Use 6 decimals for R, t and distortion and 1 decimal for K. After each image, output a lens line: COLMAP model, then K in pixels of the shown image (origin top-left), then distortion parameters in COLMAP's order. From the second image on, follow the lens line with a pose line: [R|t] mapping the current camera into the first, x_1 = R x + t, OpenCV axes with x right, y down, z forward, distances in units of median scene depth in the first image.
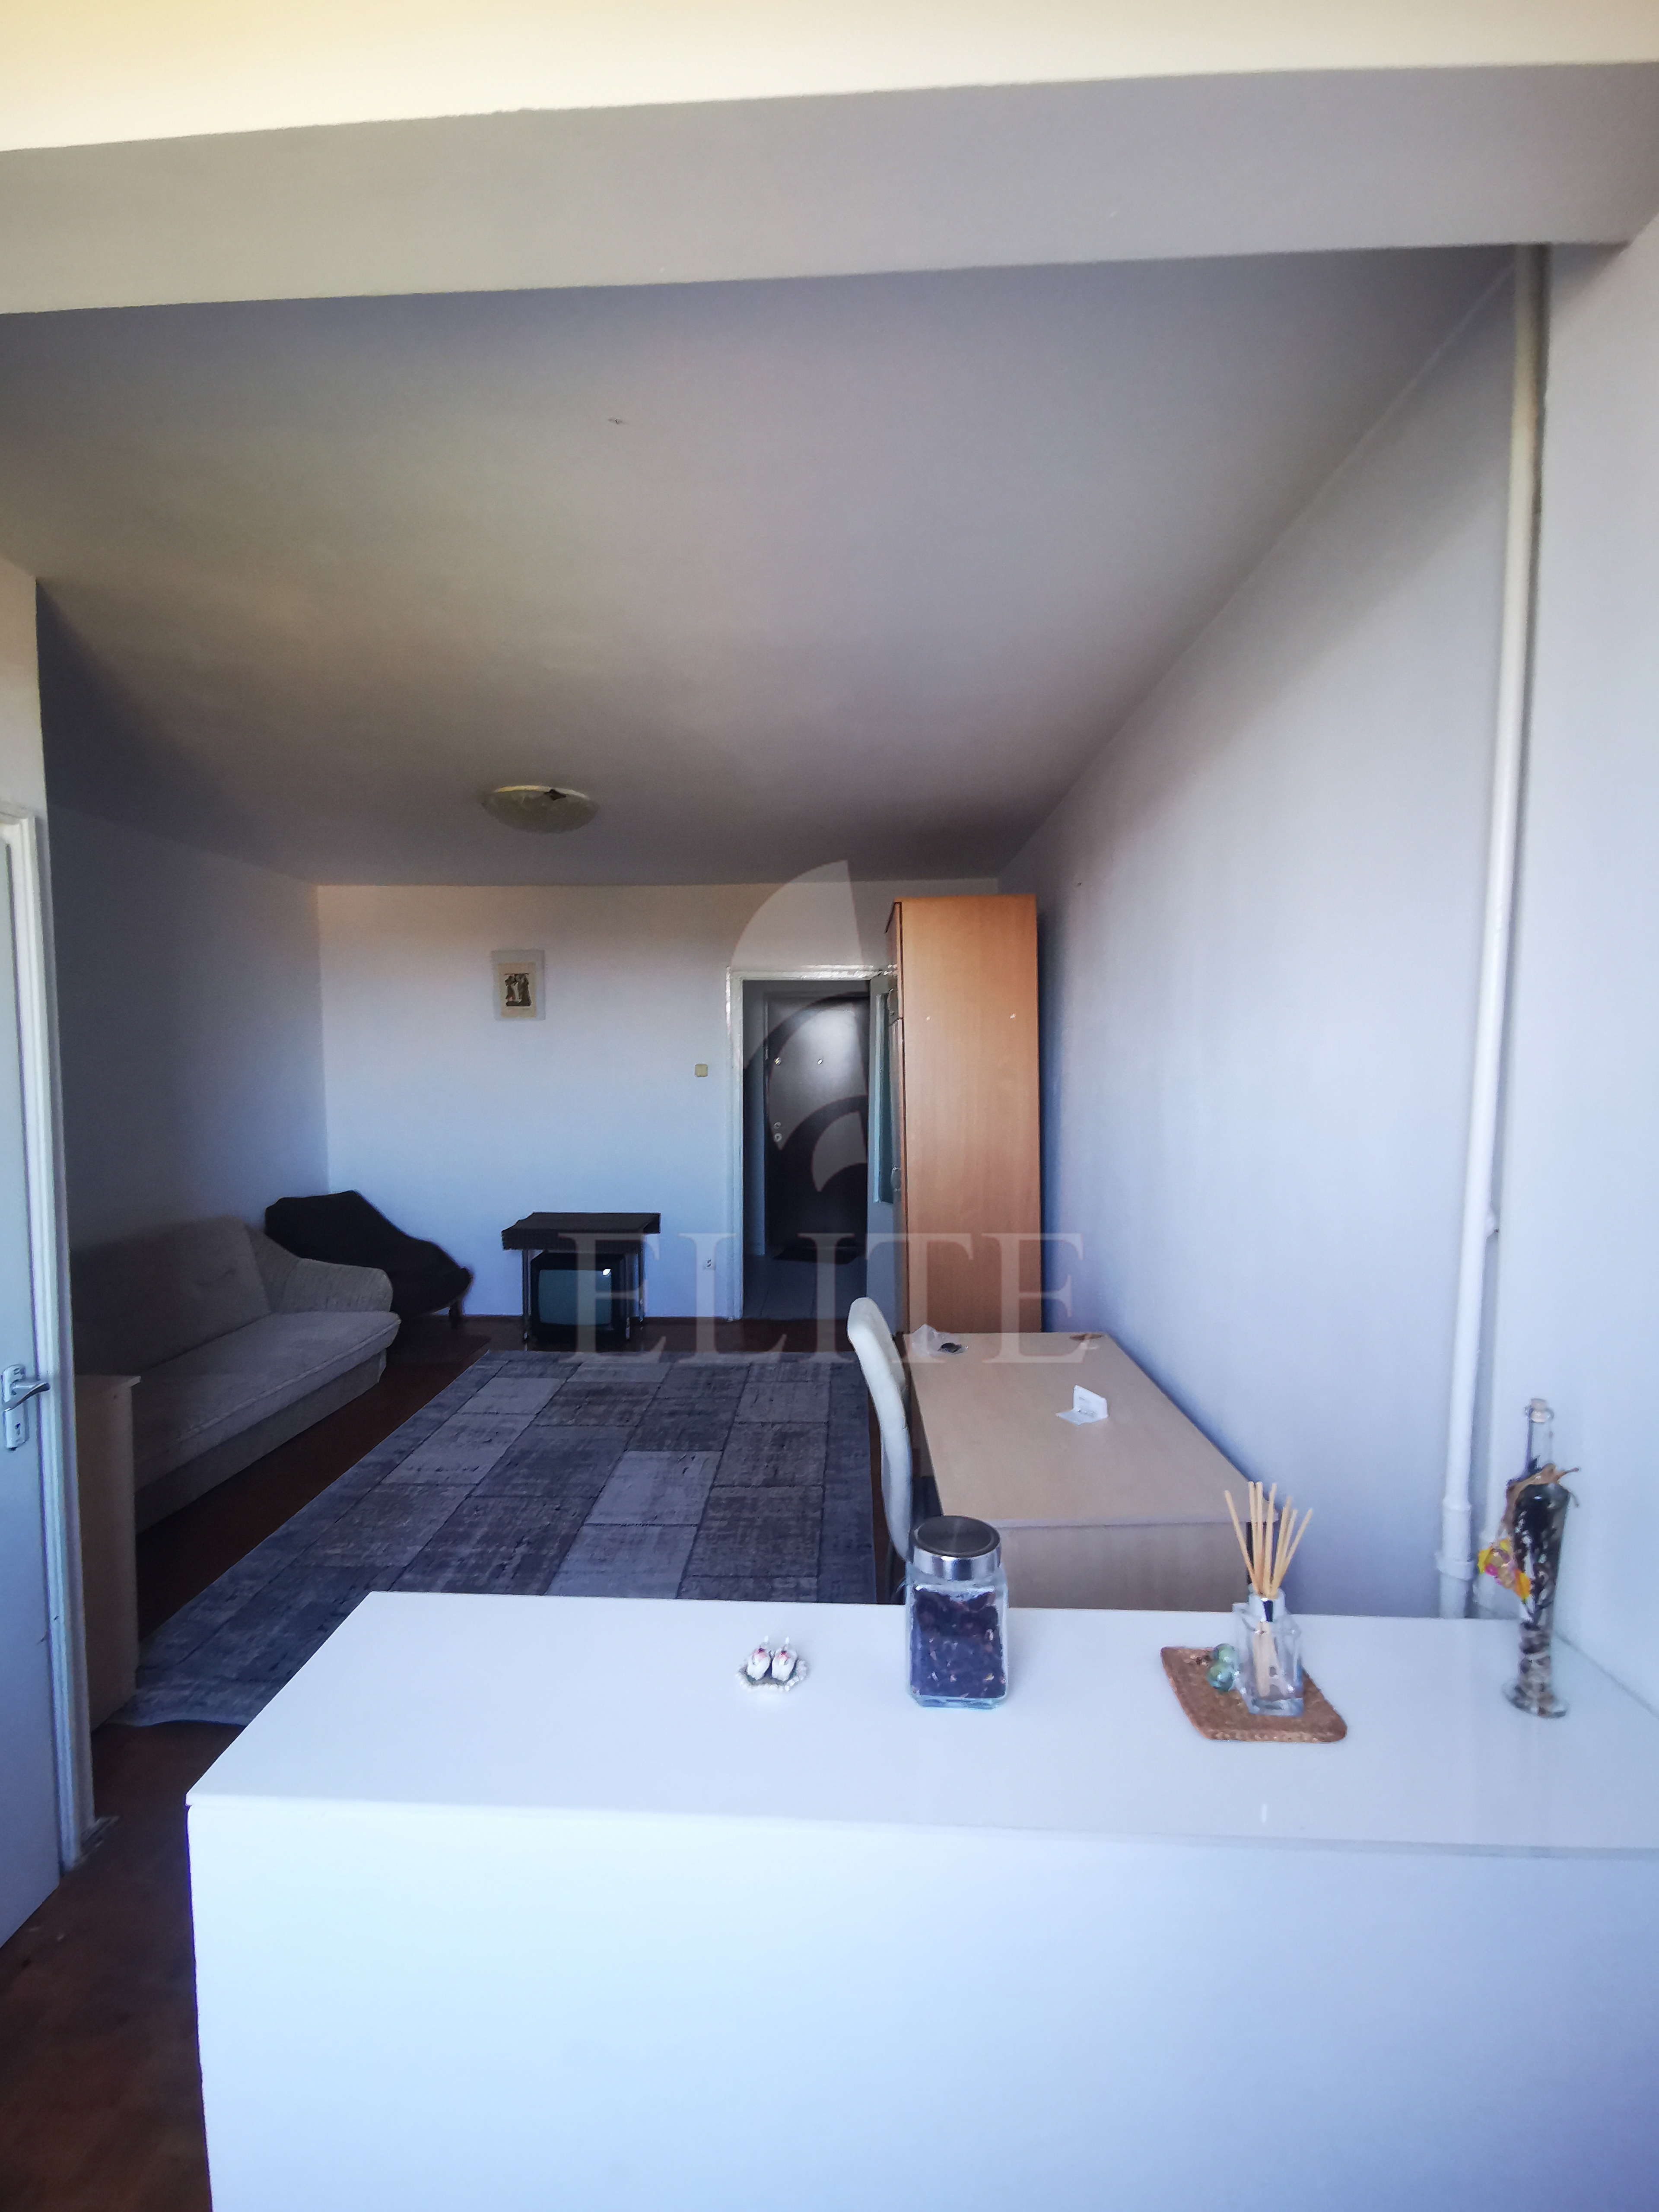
lens RADIAL K [[988.6, 0, 829.5], [0, 988.6, 1106.0], [0, 0, 1]] dist [0.000836, 0.000137]
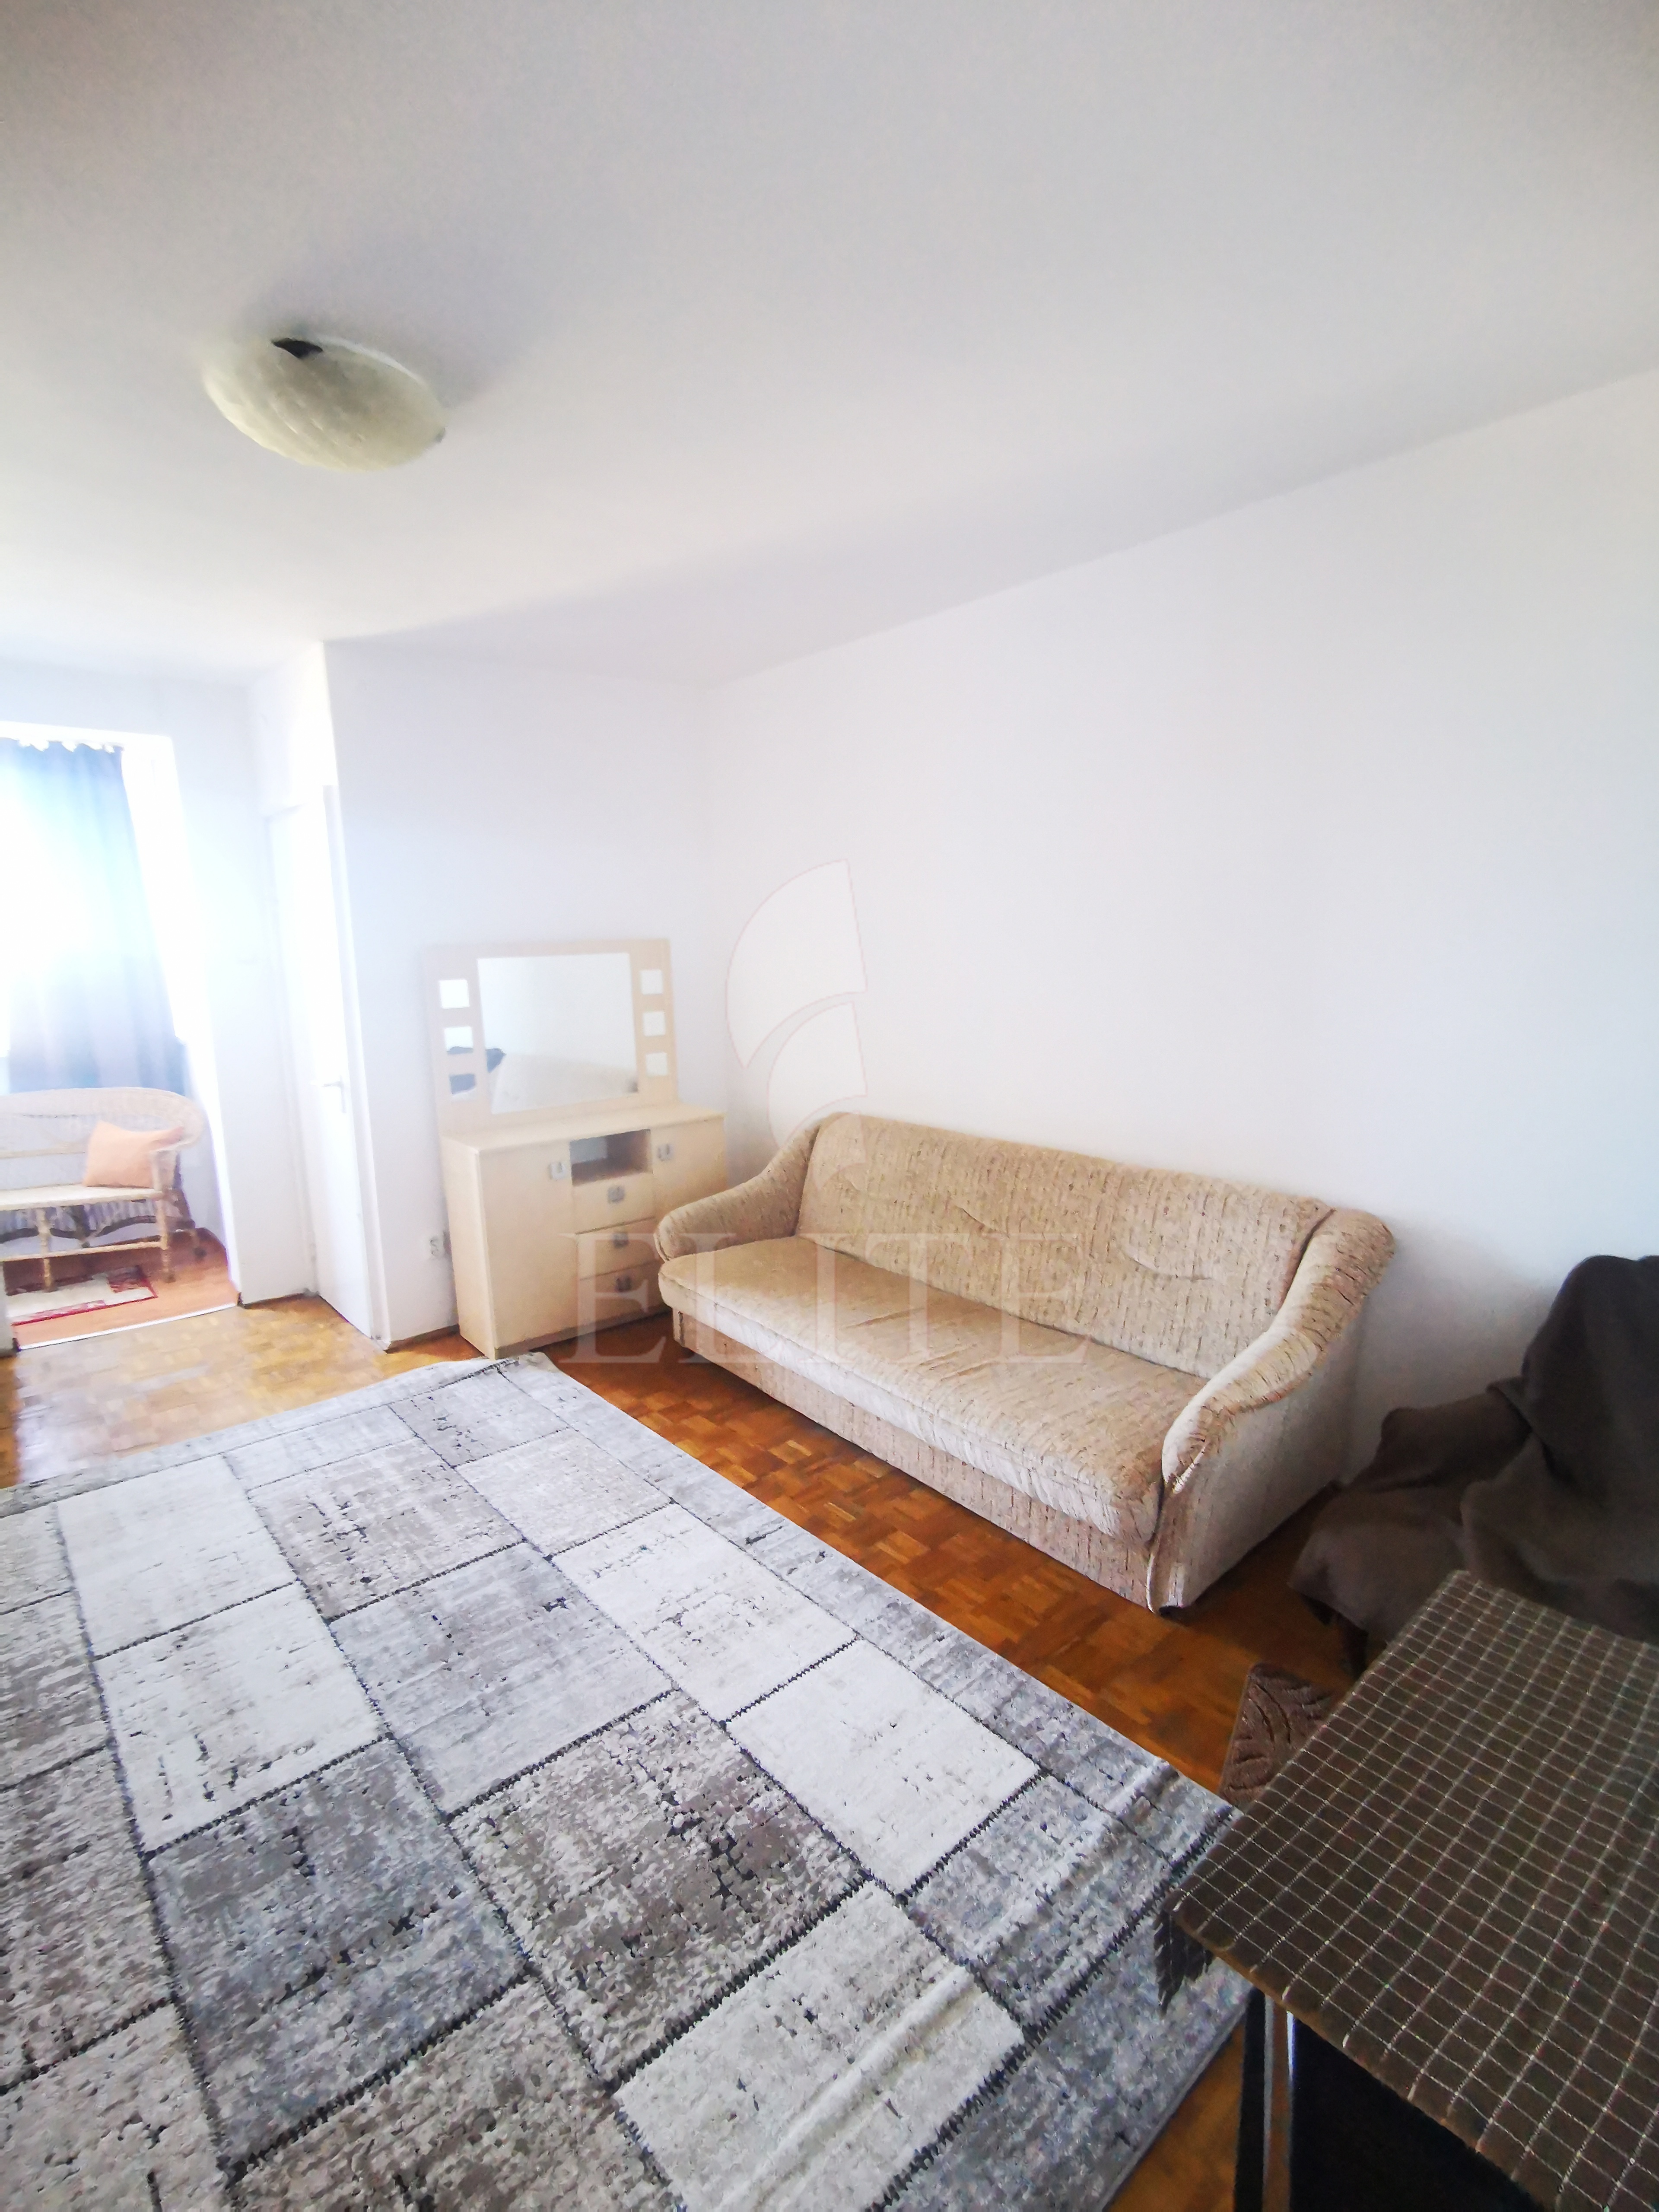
lens RADIAL K [[1024.8, 0, 829.5], [0, 1024.8, 1106.0], [0, 0, 1]] dist [0.058326, -0.027969]
pose [[-0.742487, 0.132329, -0.656660, -0.073093], [-0.009389, 0.978141, 0.207730, -0.058070], [0.669795, 0.160402, -0.725015, 1.487446]]
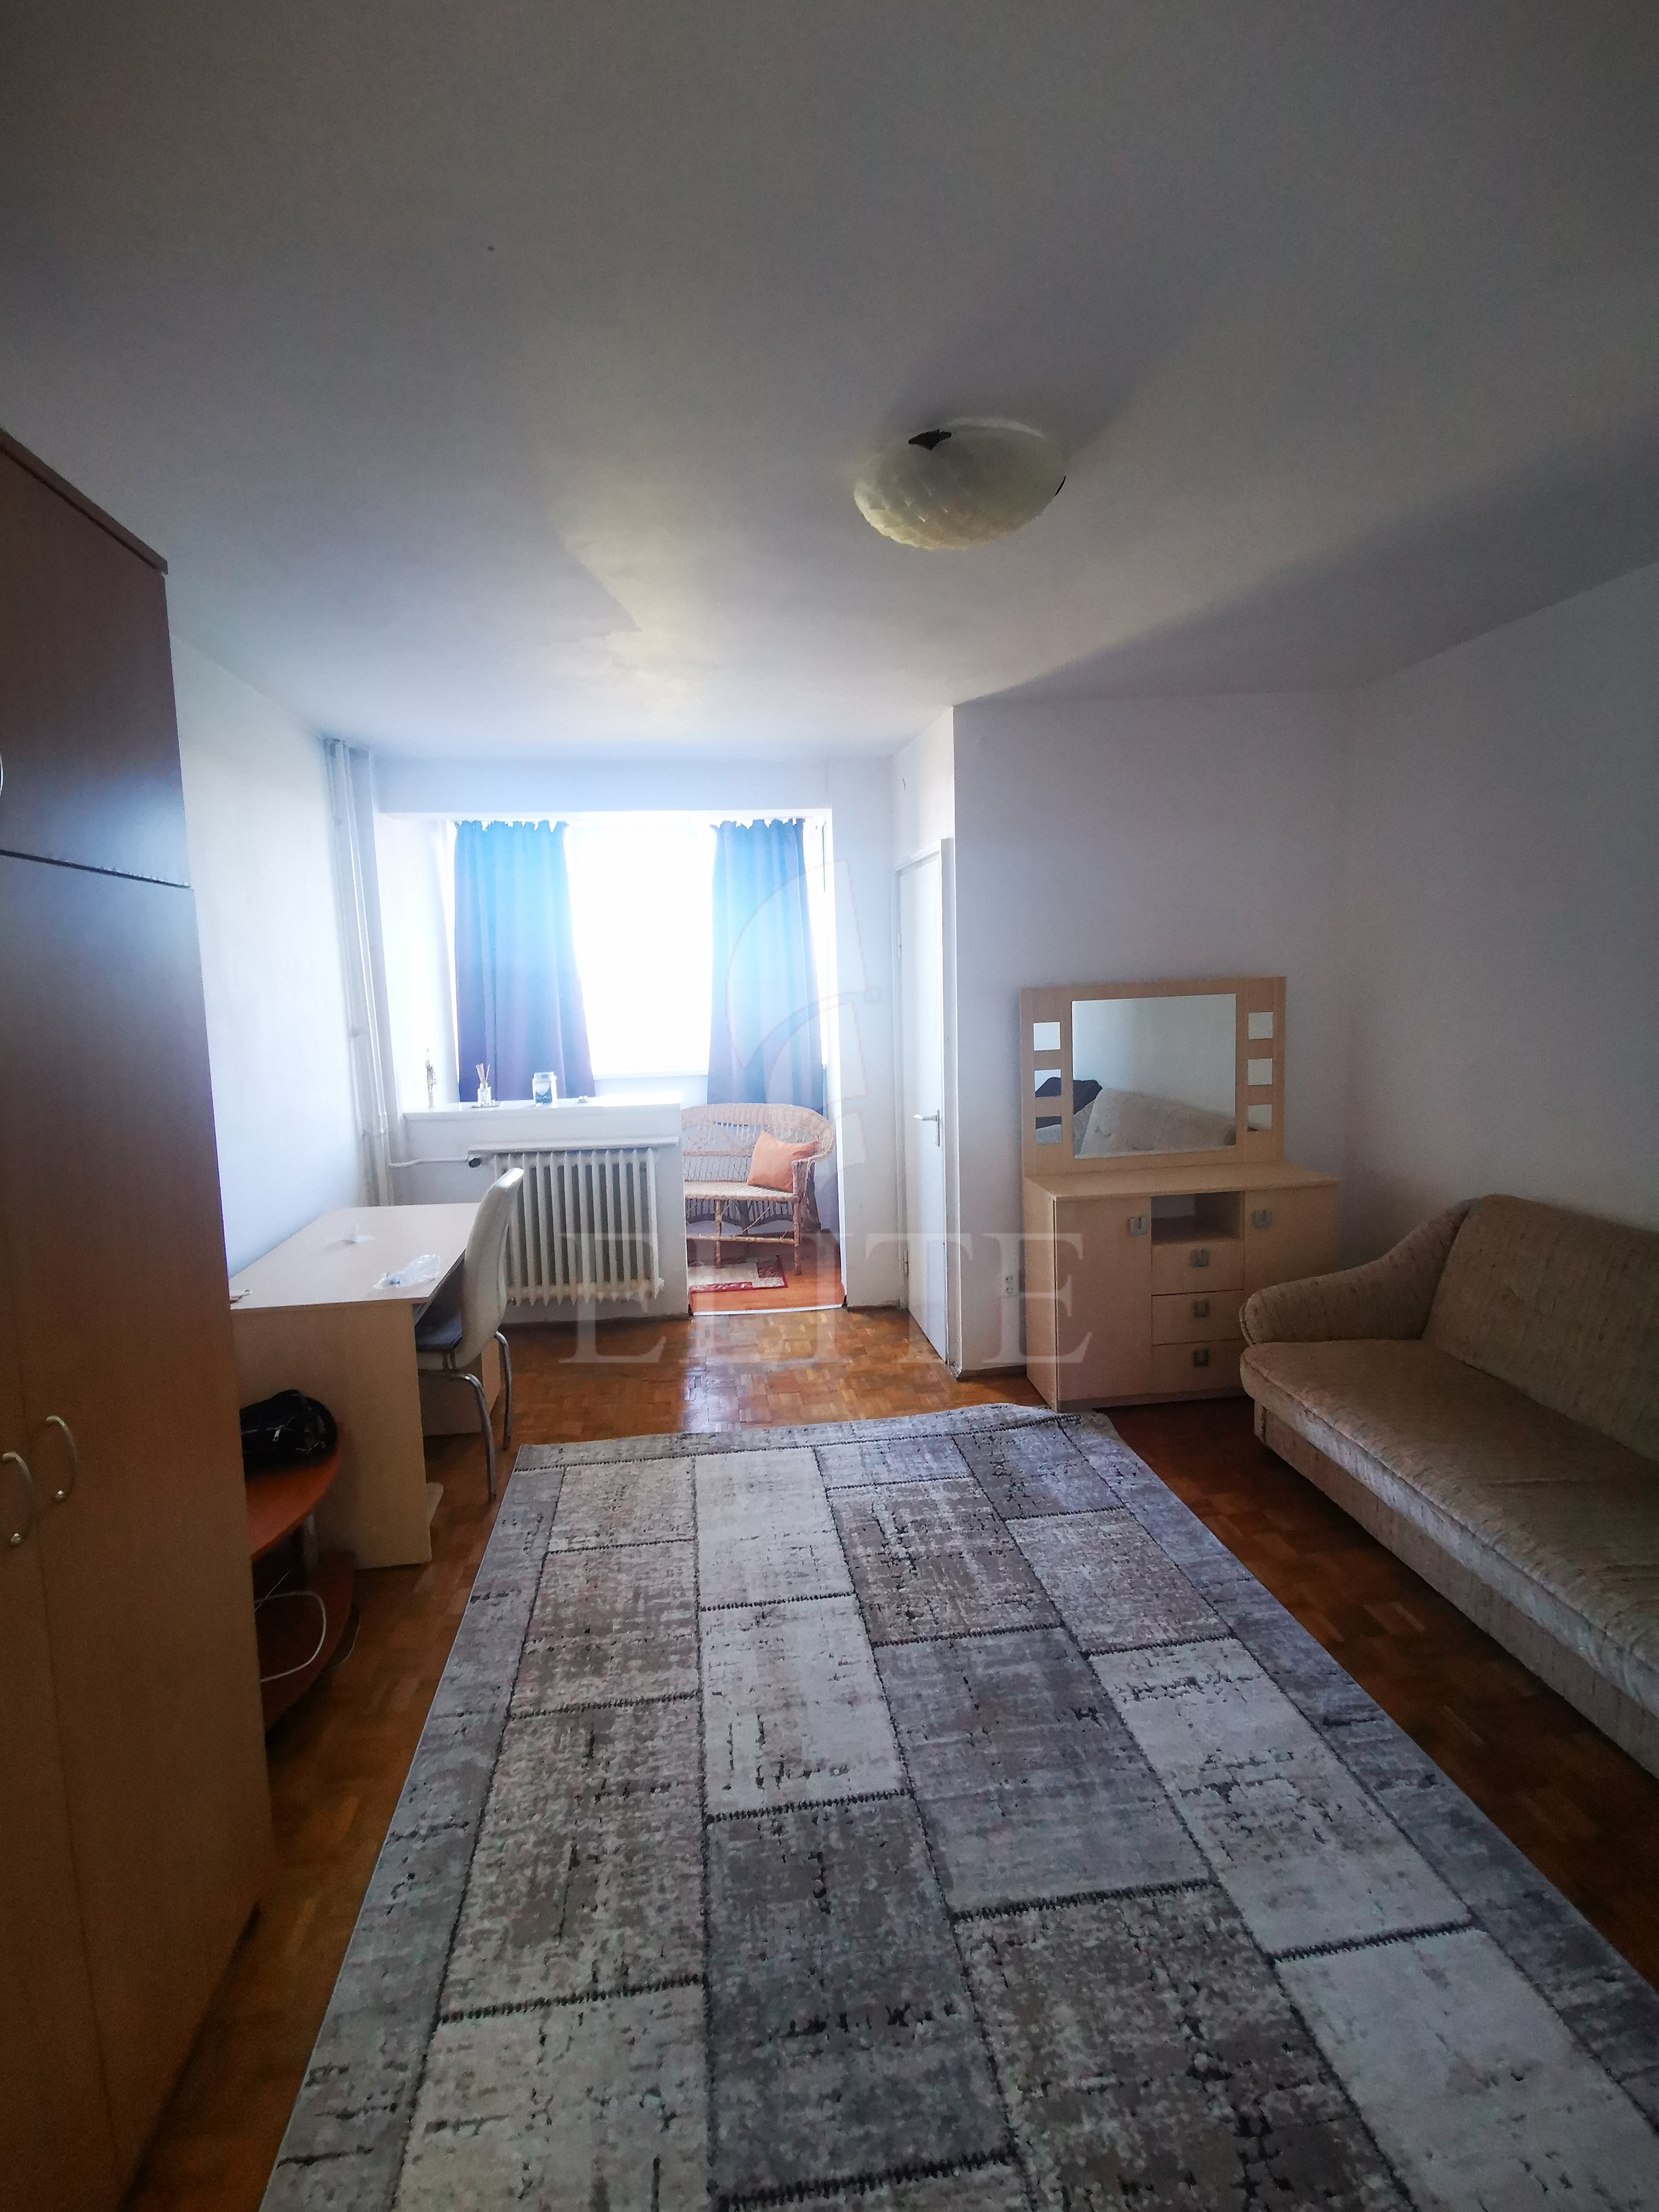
lens RADIAL K [[1033.8, 0, 829.5], [0, 1033.8, 1106.0], [0, 0, 1]] dist [0.037777, -0.013158]
pose [[-0.986560, 0.051961, -0.154915, -0.108007], [0.023497, 0.983350, 0.180194, -0.072786], [0.161699, 0.174133, -0.971355, 1.453901]]
